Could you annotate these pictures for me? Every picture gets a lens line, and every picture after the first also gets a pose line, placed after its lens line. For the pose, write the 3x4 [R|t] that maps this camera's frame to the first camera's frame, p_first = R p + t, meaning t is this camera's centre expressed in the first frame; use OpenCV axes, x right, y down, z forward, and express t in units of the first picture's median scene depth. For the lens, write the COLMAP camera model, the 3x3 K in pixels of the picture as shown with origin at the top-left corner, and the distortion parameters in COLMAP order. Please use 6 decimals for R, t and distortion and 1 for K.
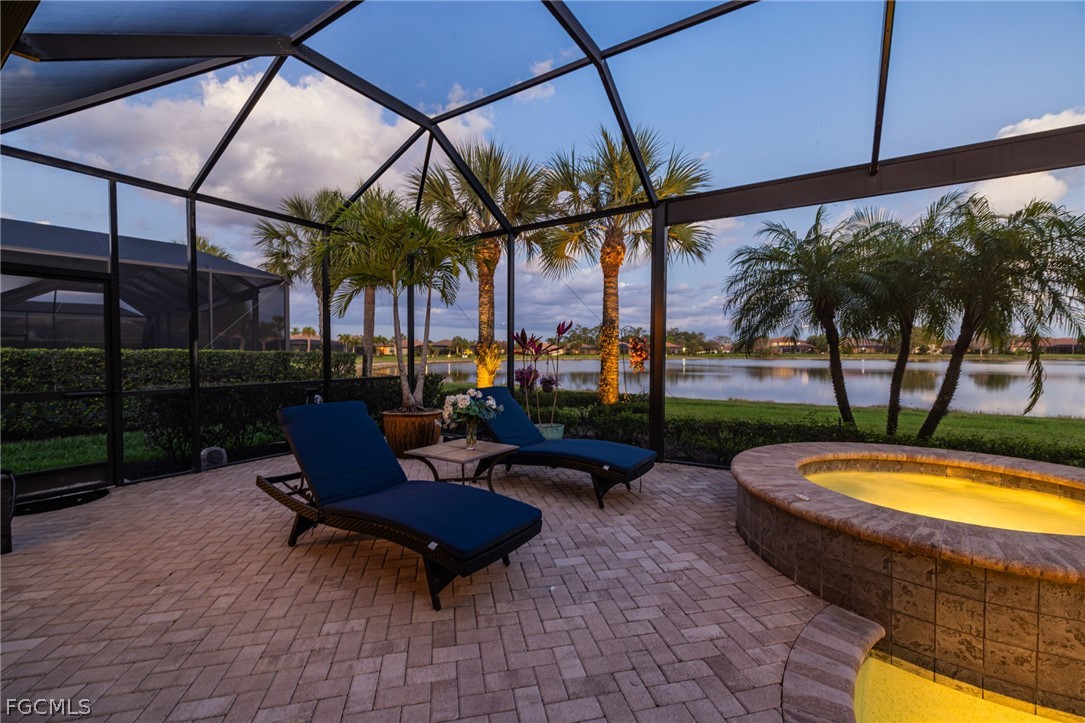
lens RADIAL K [[445.8, 0, 543.5], [0, 445.8, 359.3], [0, 0, 1]] dist [0.001339, 0.000249]
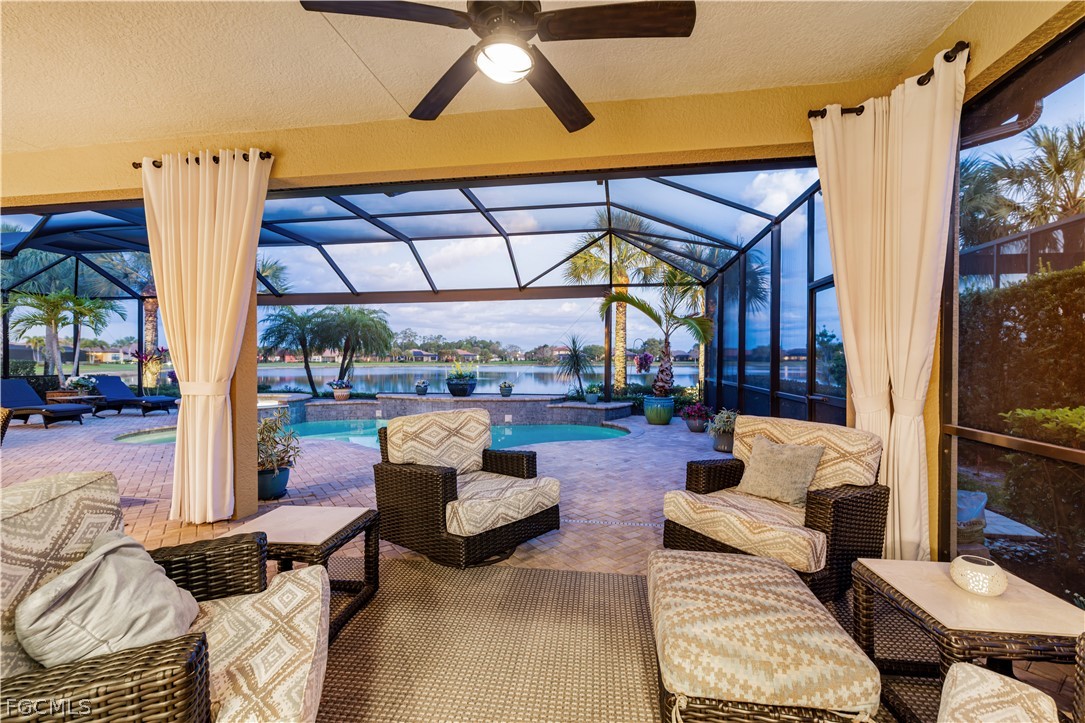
lens RADIAL K [[457.1, 0, 553.5], [0, 457.1, 362.0], [0, 0, 1]] dist [0.000519, 0.000205]
pose [[0.910819, -0.000523, 0.412805, 0.045778], [0.004873, 0.999943, -0.009485, 0.001032], [-0.412776, 0.010651, 0.910770, -0.095481]]
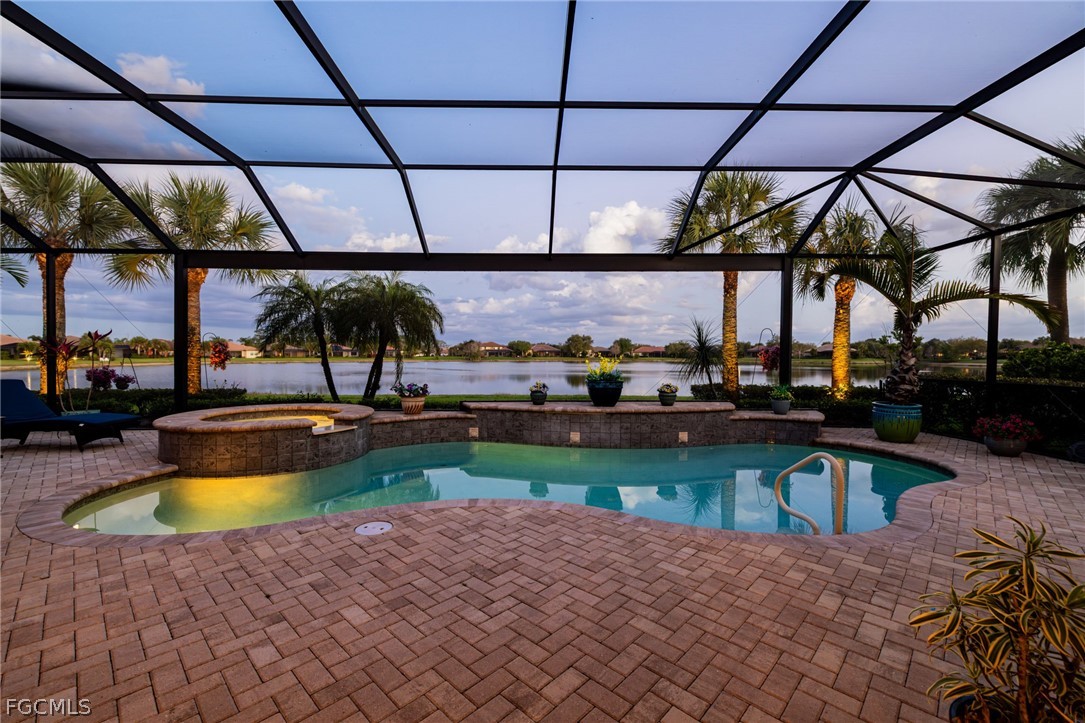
lens RADIAL K [[445.8, 0, 543.5], [0, 445.8, 359.3], [0, 0, 1]] dist [0.001339, 0.000249]
pose [[0.830141, -0.000520, 0.557553, 0.022259], [0.004127, 0.999978, -0.005211, 0.000720], [-0.557538, 0.006627, 0.830125, -0.045199]]
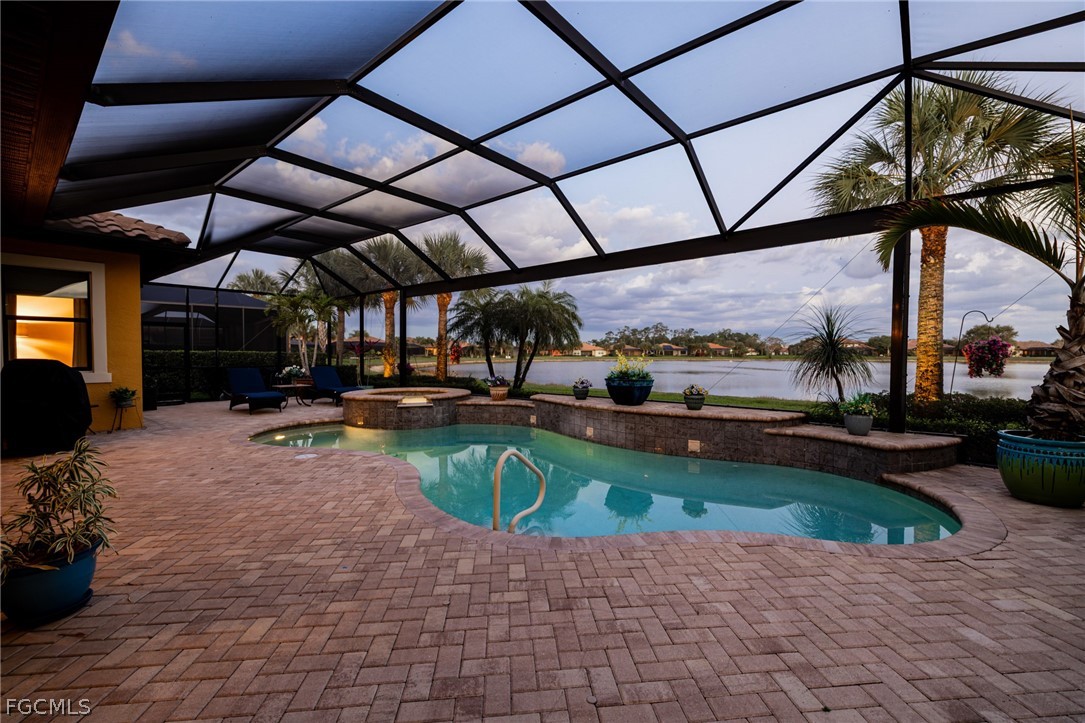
lens RADIAL K [[452.6, 0, 557.2], [0, 452.6, 362.8], [0, 0, 1]] dist [-0.000769, 0.000064]
pose [[0.993658, 0.005570, -0.112309, 0.066555], [-0.005021, 0.999974, 0.005171, 0.001010], [0.112335, -0.004574, 0.993660, -0.062492]]
